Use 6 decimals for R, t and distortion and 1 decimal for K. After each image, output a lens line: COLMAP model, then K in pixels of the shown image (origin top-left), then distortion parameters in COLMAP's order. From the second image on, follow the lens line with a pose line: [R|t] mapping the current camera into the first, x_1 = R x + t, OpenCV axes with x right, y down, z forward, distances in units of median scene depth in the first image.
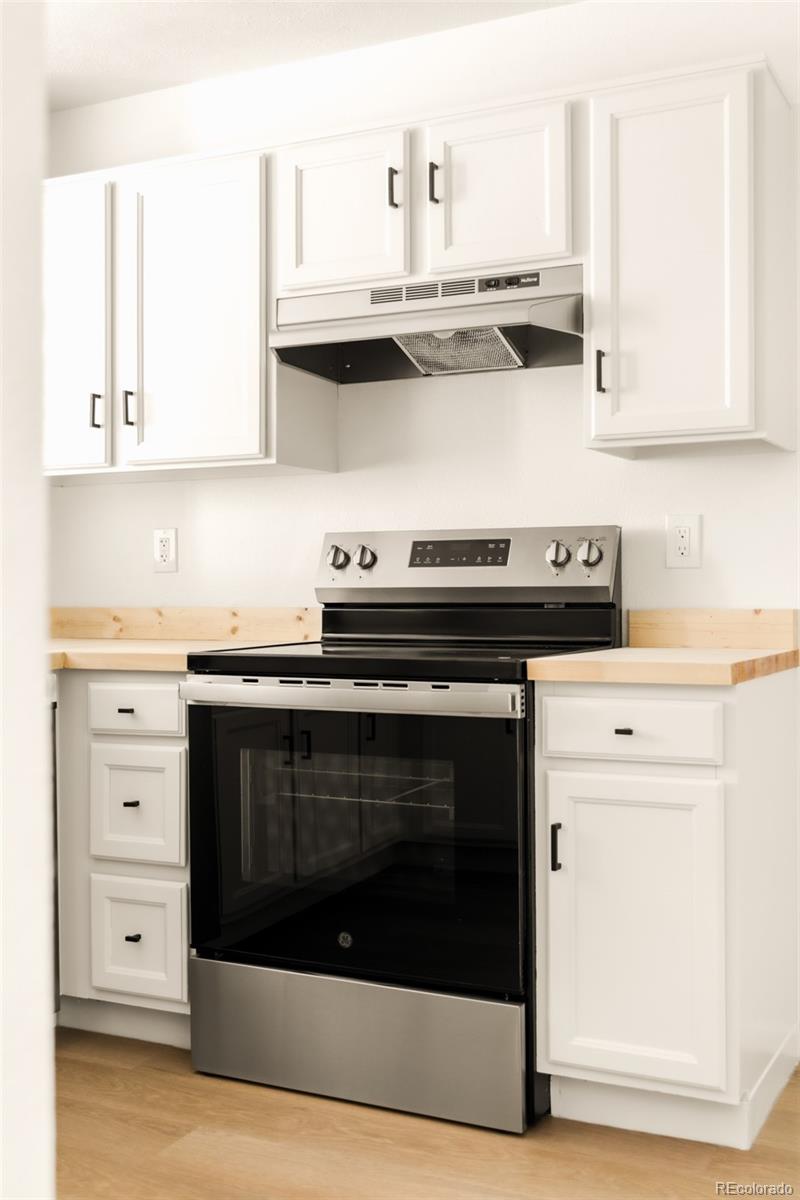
lens RADIAL K [[1322.3, 0, 411.0], [0, 1322.3, 576.6], [0, 0, 1]] dist [0.015344, 0.000000]
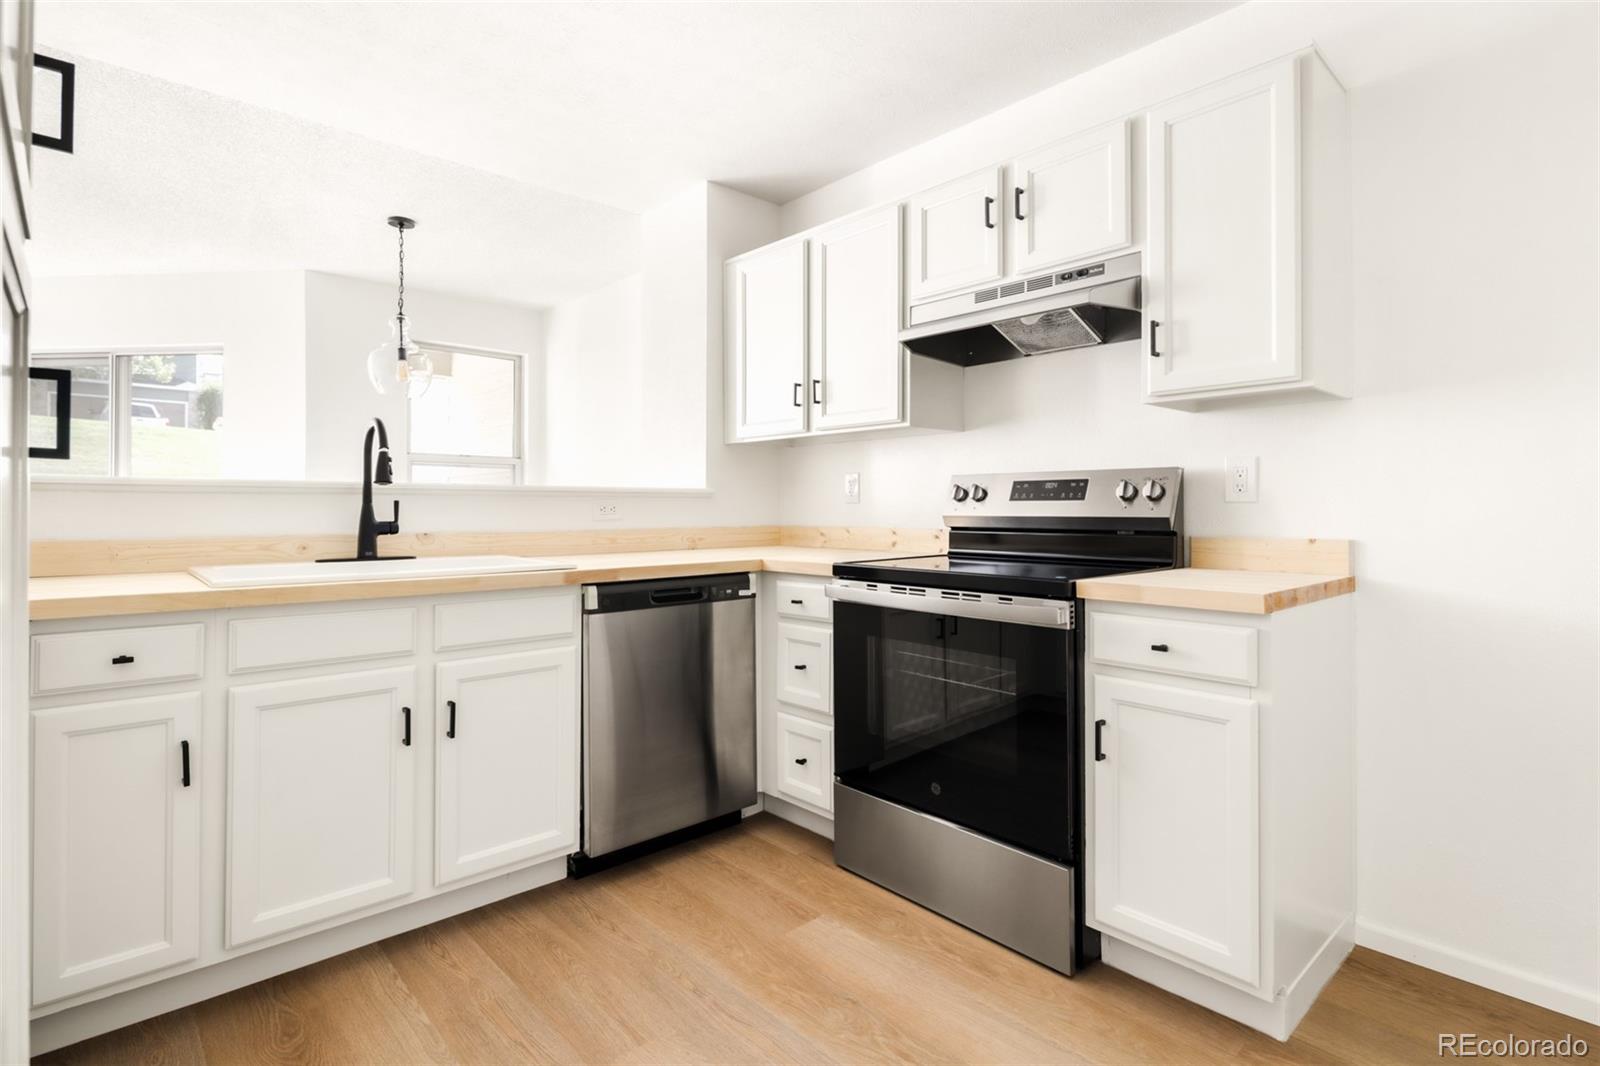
lens RADIAL K [[786.9, 0, 799.2], [0, 786.9, 499.6], [0, 0, 1]] dist [0.008920, -0.005776]
pose [[0.931171, -0.000385, -0.364583, 0.101117], [0.000517, 1.000000, 0.000265, -0.009833], [0.364583, -0.000435, 0.931171, 0.214692]]
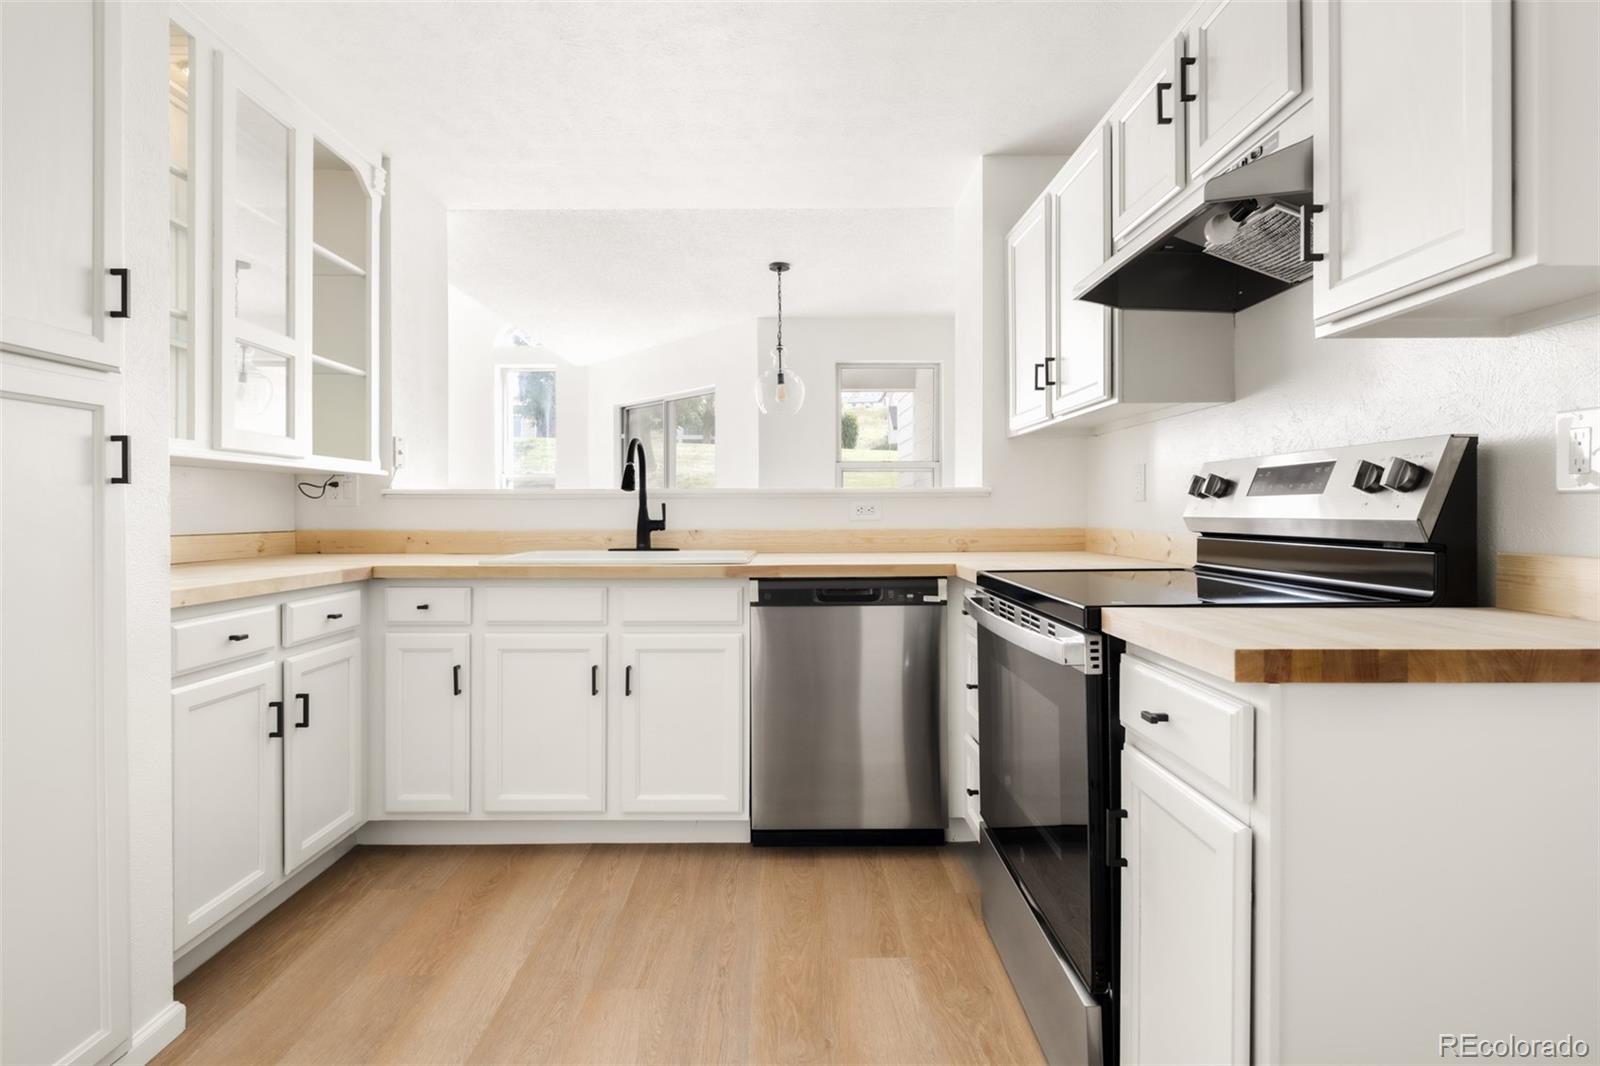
lens RADIAL K [[786.9, 0, 792.1], [0, 786.9, 510.0], [0, 0, 1]] dist [0.008920, -0.005776]
pose [[0.445117, 0.001548, -0.895471, 0.401673], [0.011454, 0.999907, 0.007423, -0.005831], [0.895399, -0.013561, 0.445057, 0.525740]]
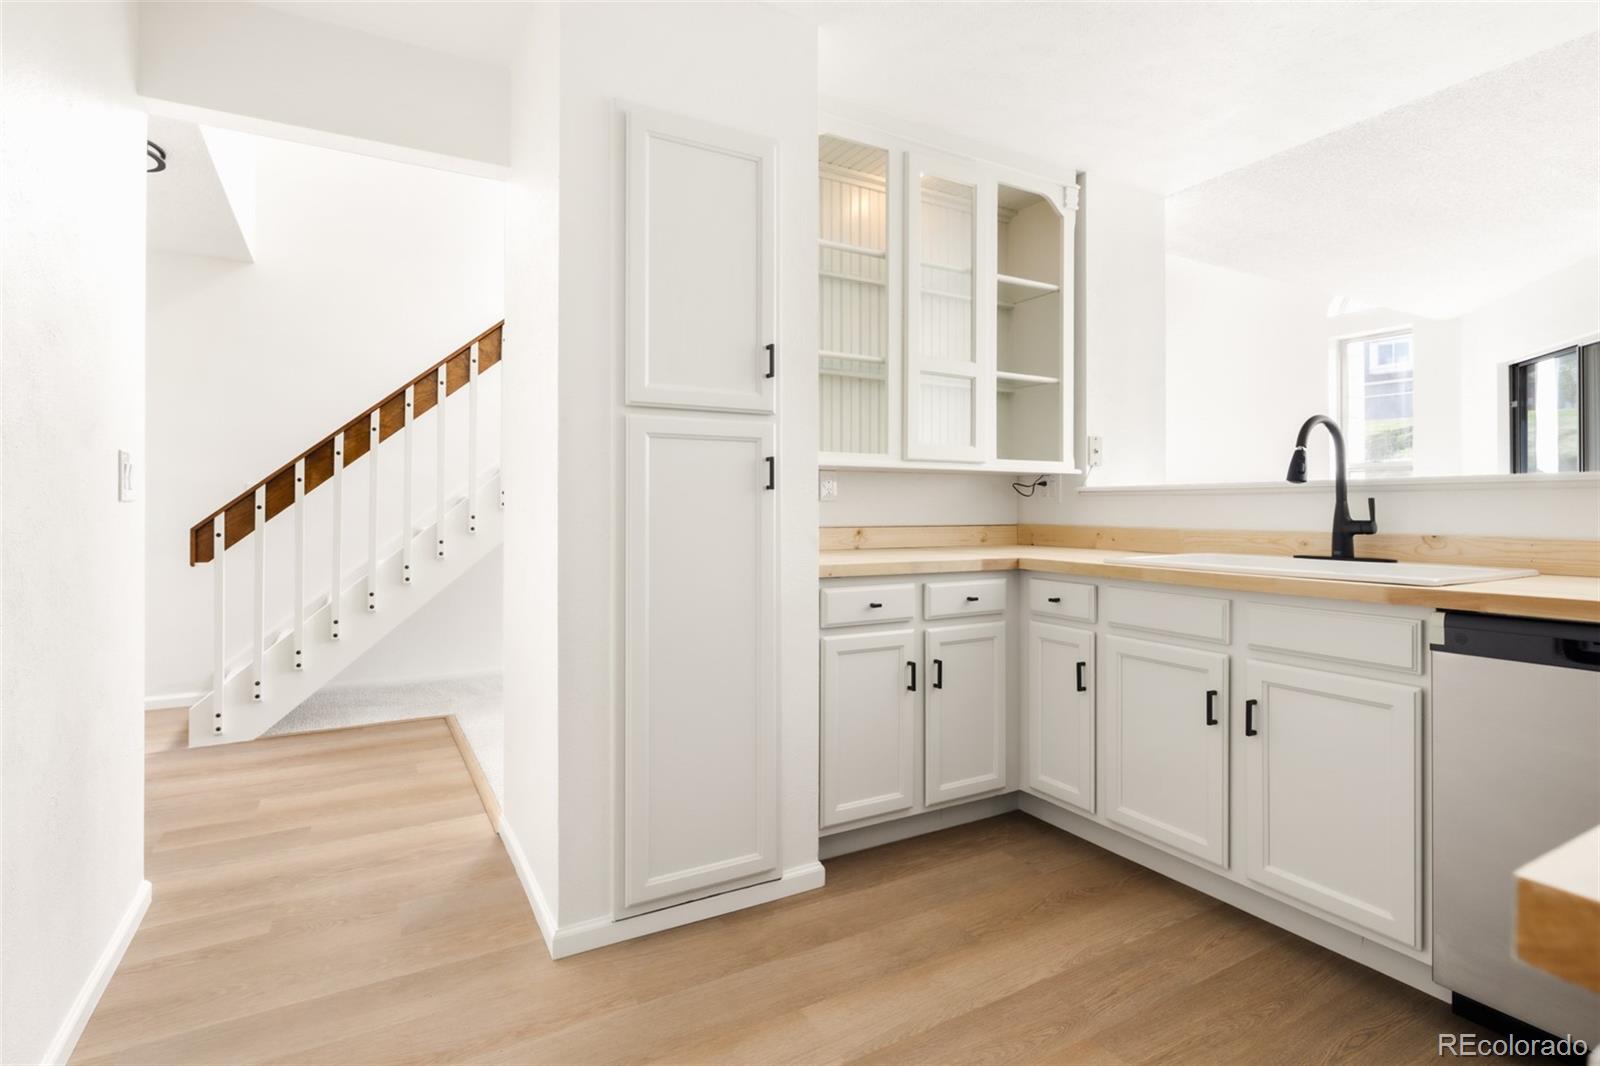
lens RADIAL K [[786.9, 0, 790.2], [0, 786.9, 497.6], [0, 0, 1]] dist [0.008920, -0.005776]
pose [[-0.568162, -0.007012, -0.822887, 0.361864], [0.012042, 0.999786, -0.016834, -0.003217], [0.822829, -0.019474, -0.567956, 0.804935]]
